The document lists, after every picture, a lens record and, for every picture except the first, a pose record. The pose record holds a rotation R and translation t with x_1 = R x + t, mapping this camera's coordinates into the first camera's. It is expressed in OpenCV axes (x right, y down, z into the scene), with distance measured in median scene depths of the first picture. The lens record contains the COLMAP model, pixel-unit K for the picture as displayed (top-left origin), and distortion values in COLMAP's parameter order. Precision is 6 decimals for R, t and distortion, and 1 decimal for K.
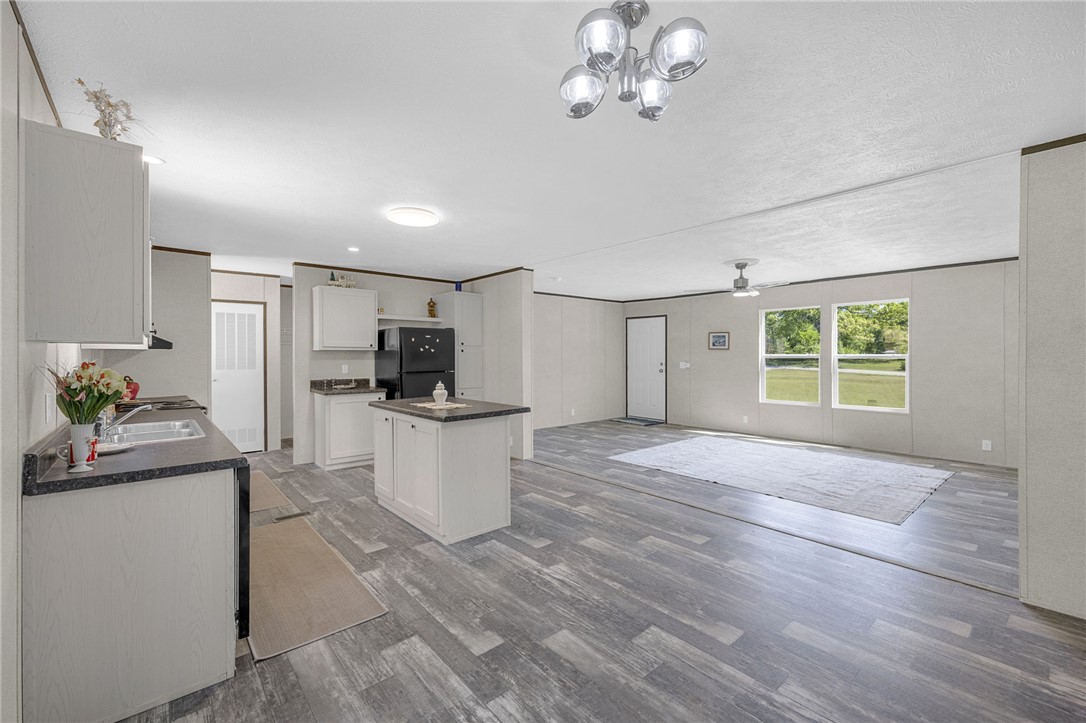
lens RADIAL K [[456.8, 0, 557.0], [0, 456.8, 354.3], [0, 0, 1]] dist [-0.007016, -0.000337]
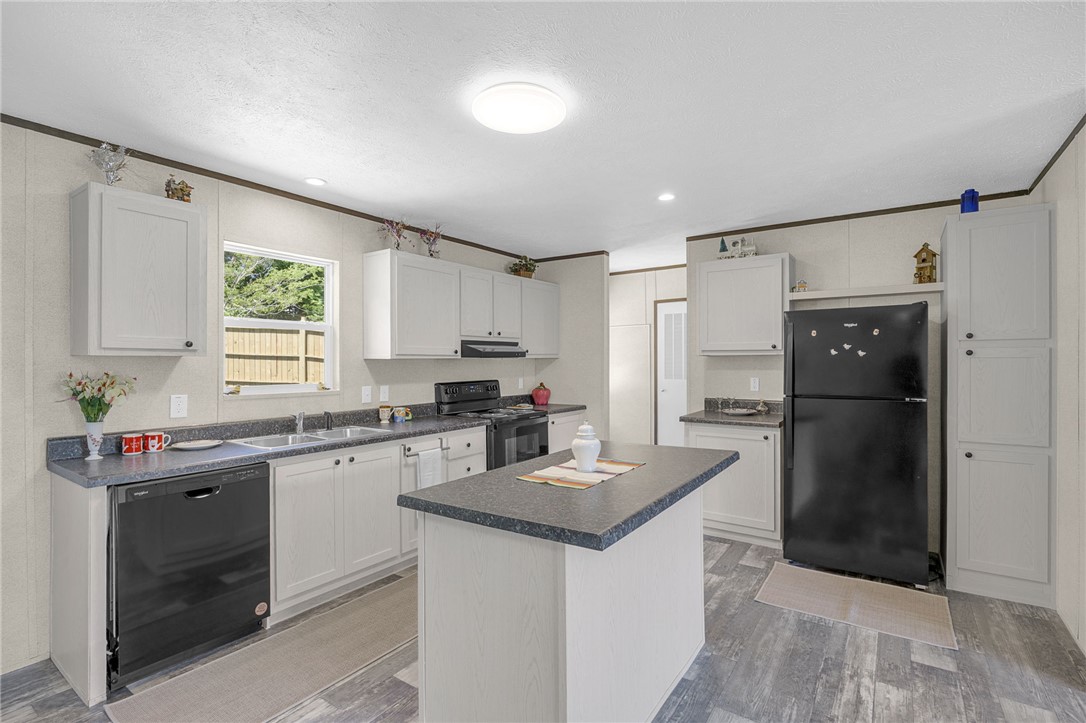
lens RADIAL K [[506.3, 0, 534.7], [0, 506.3, 356.4], [0, 0, 1]] dist [-0.009640, -0.000571]
pose [[0.221949, -0.009726, -0.975010, 0.300366], [0.004180, 0.999951, -0.009023, -0.003772], [0.975049, -0.002073, 0.221978, 1.006510]]
